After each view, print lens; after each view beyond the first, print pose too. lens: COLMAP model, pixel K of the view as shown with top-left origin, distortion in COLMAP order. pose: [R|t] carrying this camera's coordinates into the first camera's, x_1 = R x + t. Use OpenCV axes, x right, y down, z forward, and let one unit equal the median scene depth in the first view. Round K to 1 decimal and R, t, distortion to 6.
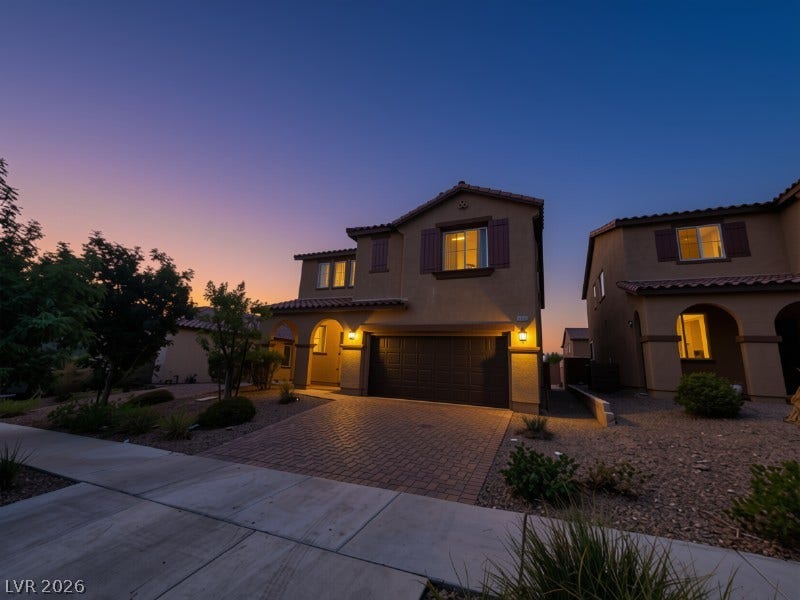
lens RADIAL K [[325.9, 0, 396.2], [0, 325.9, 298.7], [0, 0, 1]] dist [-0.002044, 0.001302]
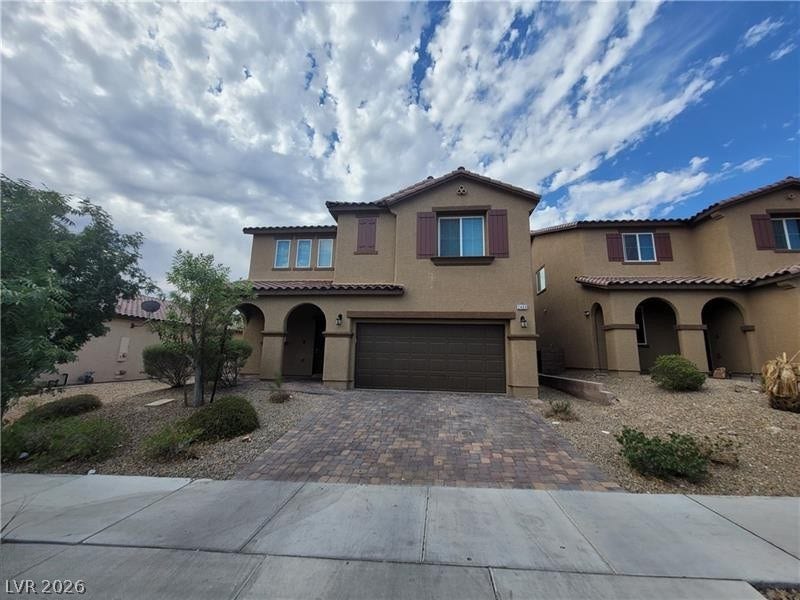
lens RADIAL K [[325.9, 0, 400.1], [0, 325.9, 299.5], [0, 0, 1]] dist [-0.002044, 0.001302]
pose [[0.954780, 0.026464, 0.296134, -0.269372], [-0.038346, 0.998673, 0.034387, 0.013807], [-0.294831, -0.044188, 0.954527, 0.103574]]
